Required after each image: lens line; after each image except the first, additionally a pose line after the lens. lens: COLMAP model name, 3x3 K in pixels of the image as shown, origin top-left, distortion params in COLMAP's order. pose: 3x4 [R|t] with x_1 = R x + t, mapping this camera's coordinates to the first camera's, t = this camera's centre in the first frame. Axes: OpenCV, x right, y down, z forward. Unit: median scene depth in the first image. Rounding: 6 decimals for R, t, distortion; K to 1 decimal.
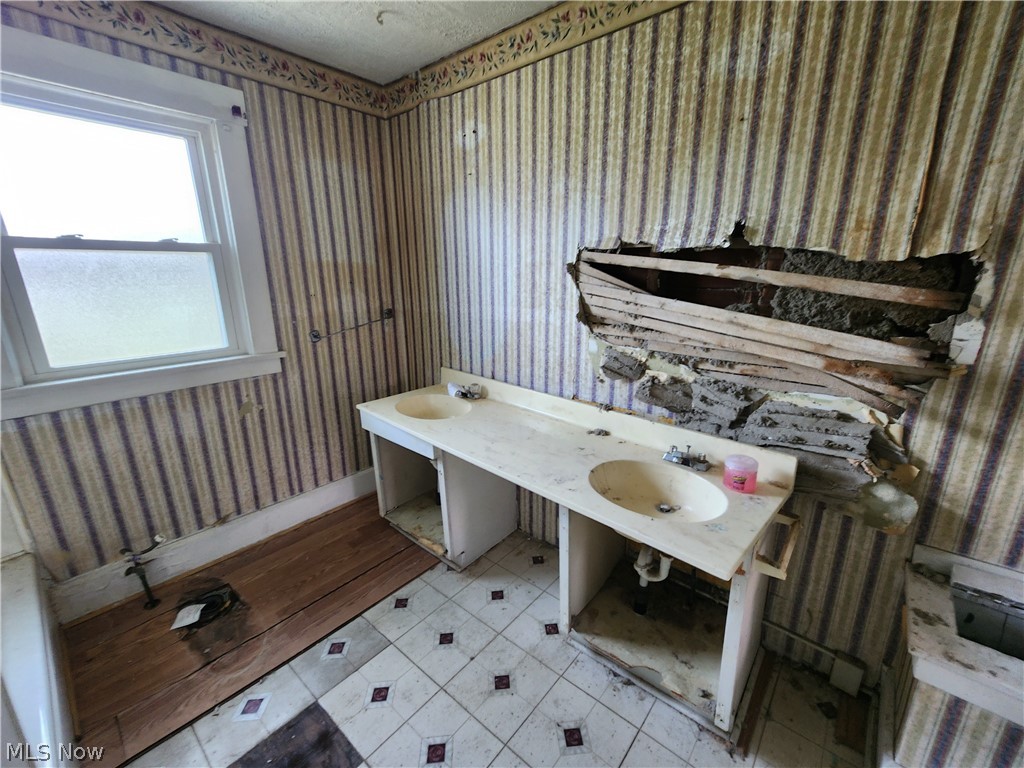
lens RADIAL K [[423.0, 0, 519.6], [0, 423.0, 384.1], [0, 0, 1]] dist [-0.000460, 0.001143]
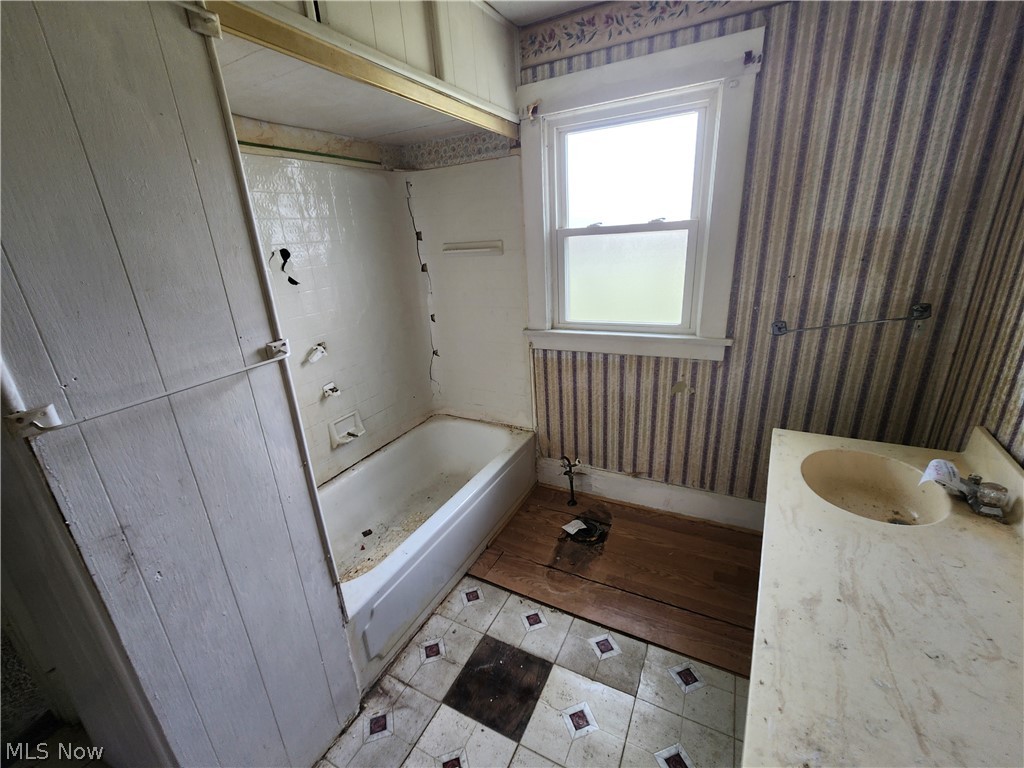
lens RADIAL K [[423.0, 0, 515.8], [0, 423.0, 386.7], [0, 0, 1]] dist [-0.000460, 0.001143]
pose [[0.226976, 0.308162, -0.923860, 0.211483], [-0.206374, 0.942295, 0.263609, -0.140650], [0.951783, 0.130828, 0.277475, 0.384808]]
